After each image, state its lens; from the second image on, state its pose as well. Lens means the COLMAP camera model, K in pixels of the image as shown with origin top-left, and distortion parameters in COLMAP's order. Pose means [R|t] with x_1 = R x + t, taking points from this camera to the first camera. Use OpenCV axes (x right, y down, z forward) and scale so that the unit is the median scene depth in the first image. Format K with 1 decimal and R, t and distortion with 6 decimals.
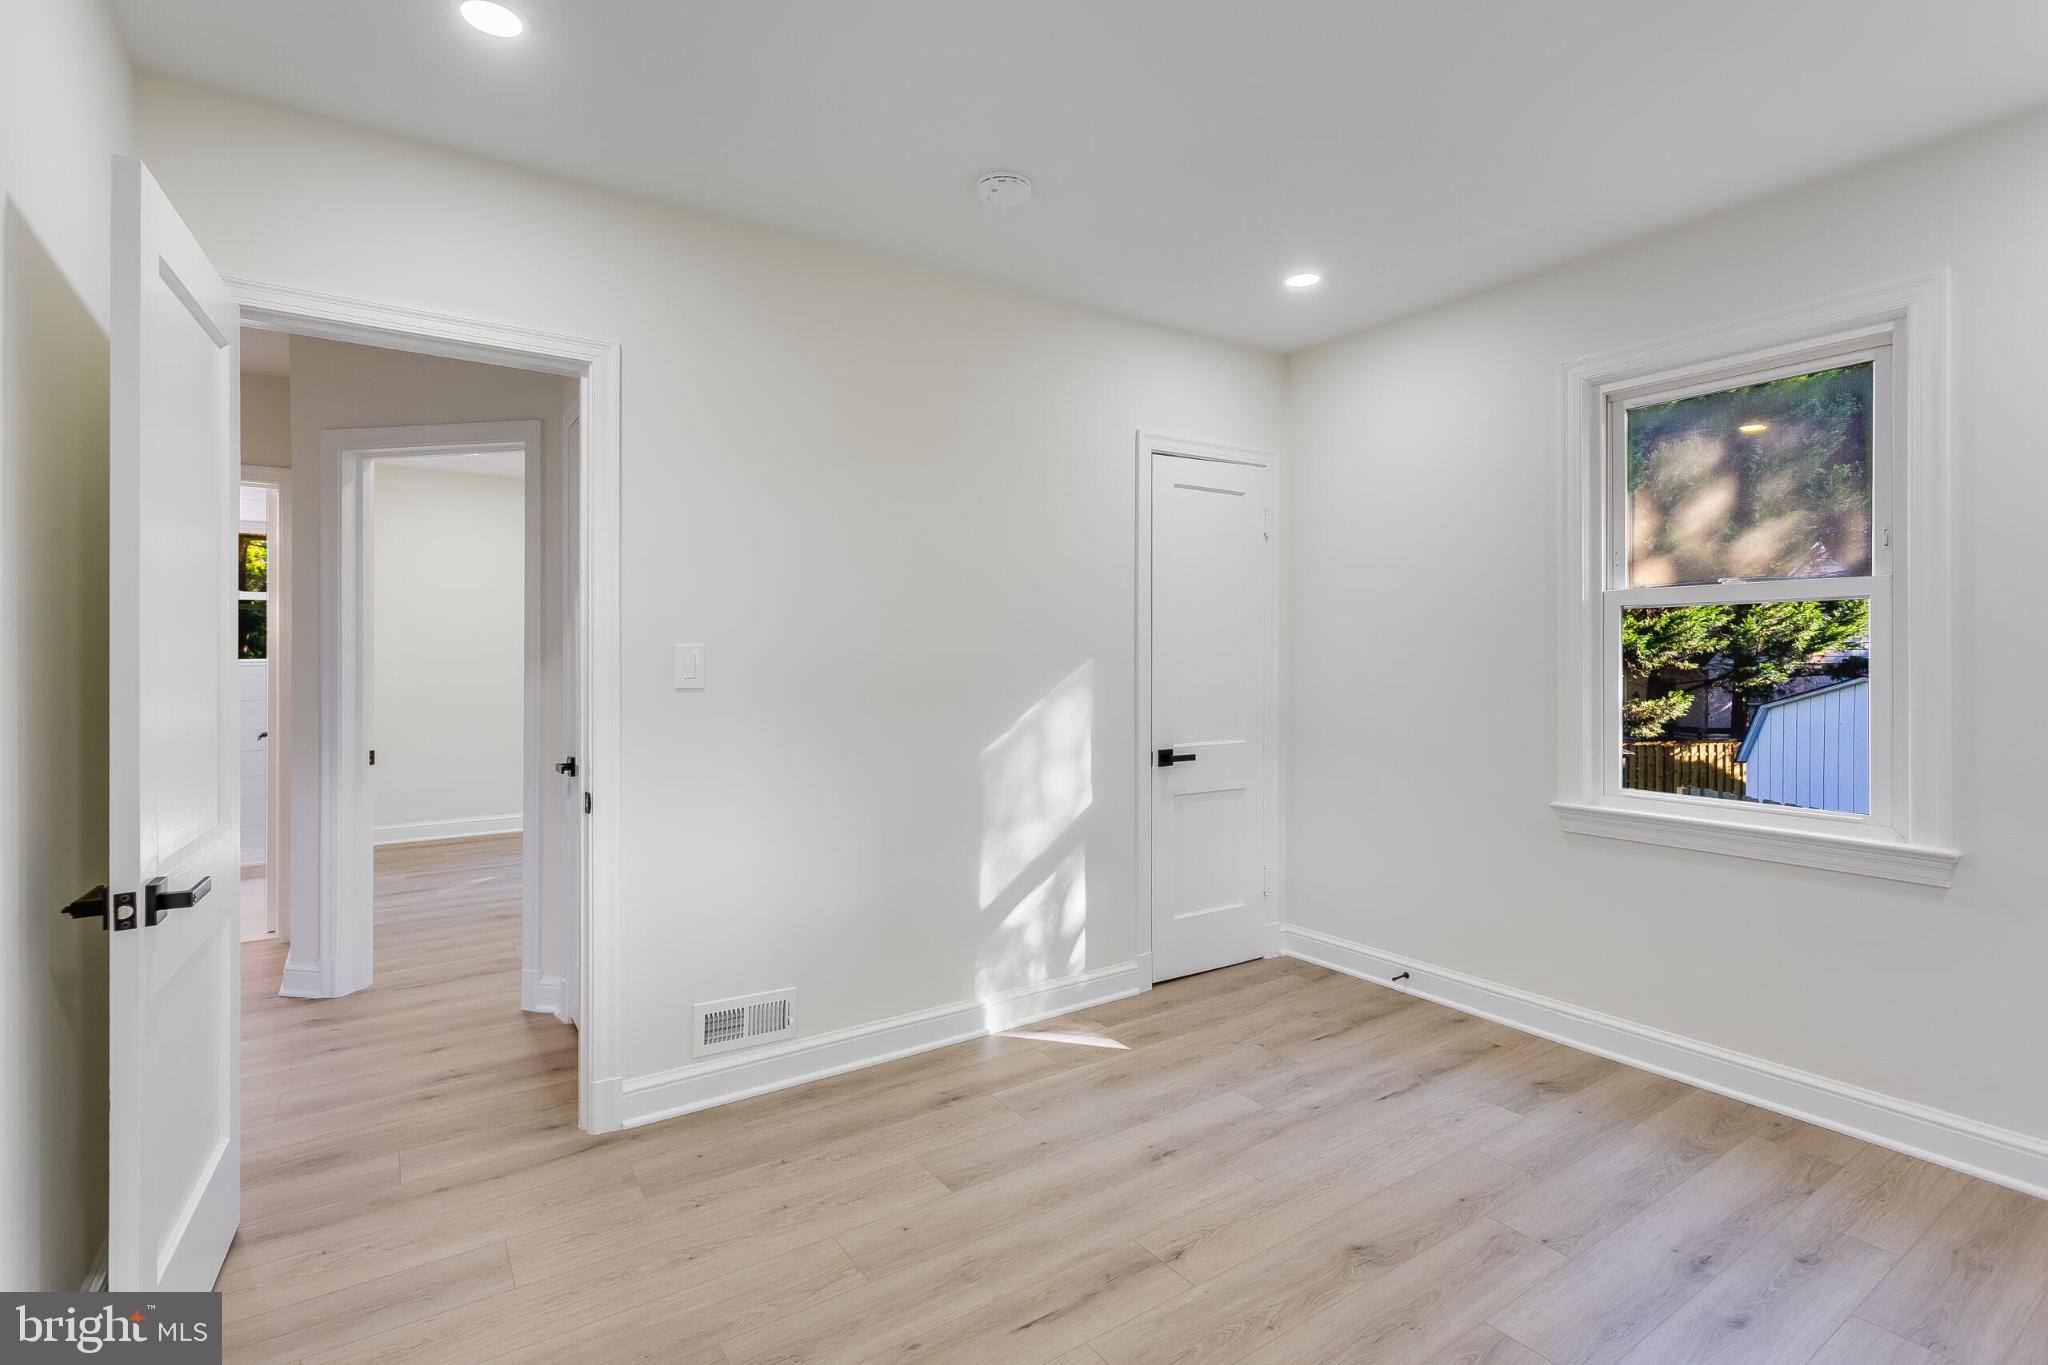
lens RADIAL K [[965.6, 0, 1033.6], [0, 965.6, 658.7], [0, 0, 1]] dist [0.004155, 0.000787]
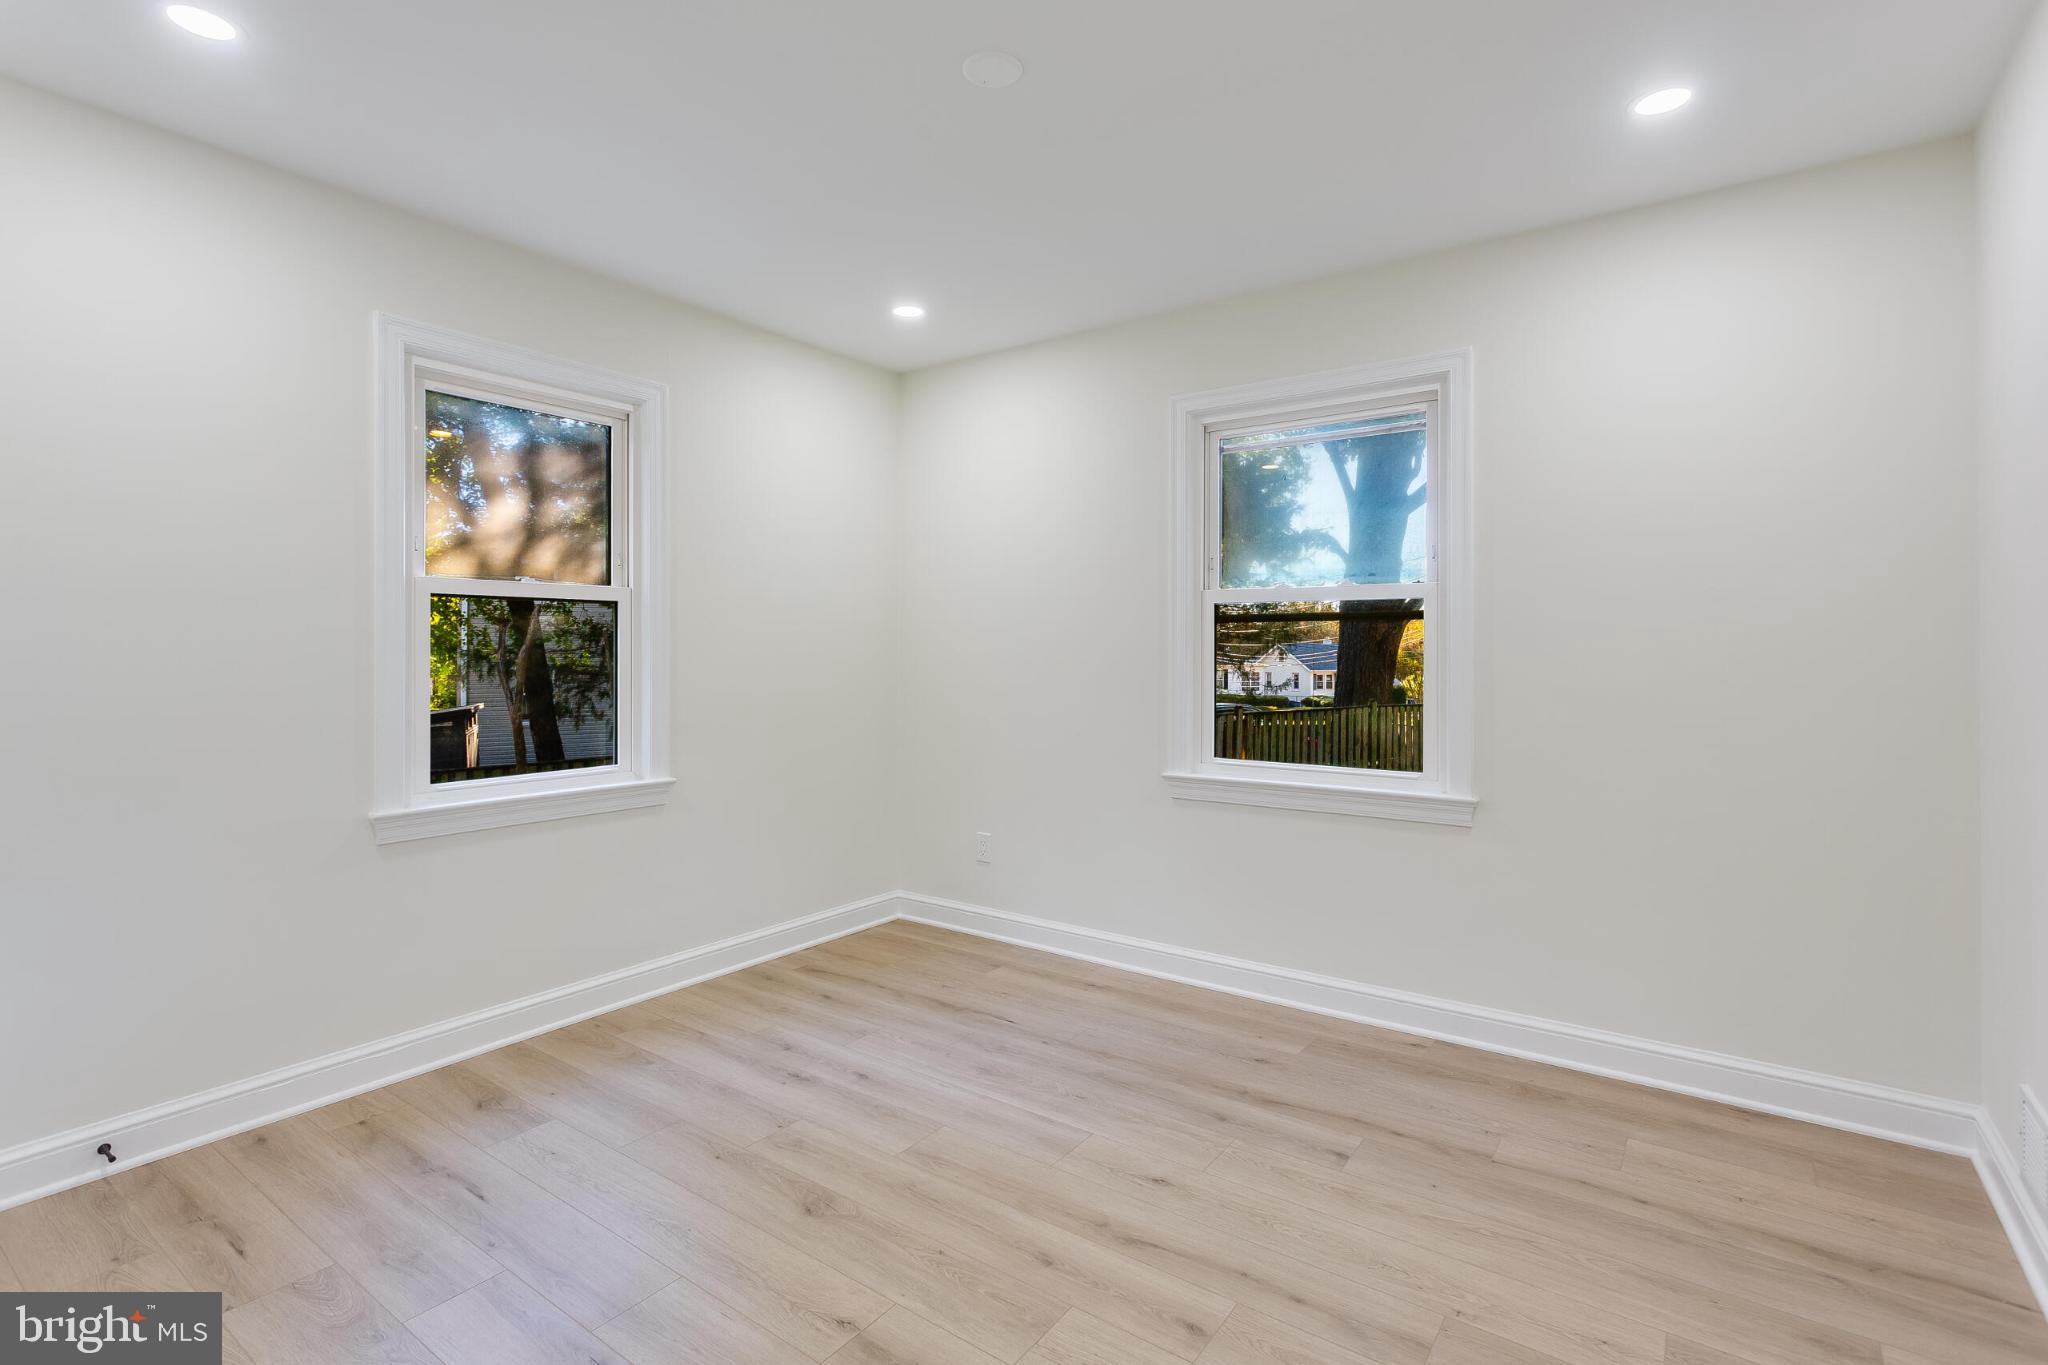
lens RADIAL K [[965.6, 0, 1033.6], [0, 965.6, 658.7], [0, 0, 1]] dist [0.004155, 0.000787]
pose [[-0.332405, -0.012724, 0.943051, -0.570741], [0.000182, 0.999908, 0.013555, -0.005012], [-0.943137, 0.004677, -0.332372, 0.869752]]
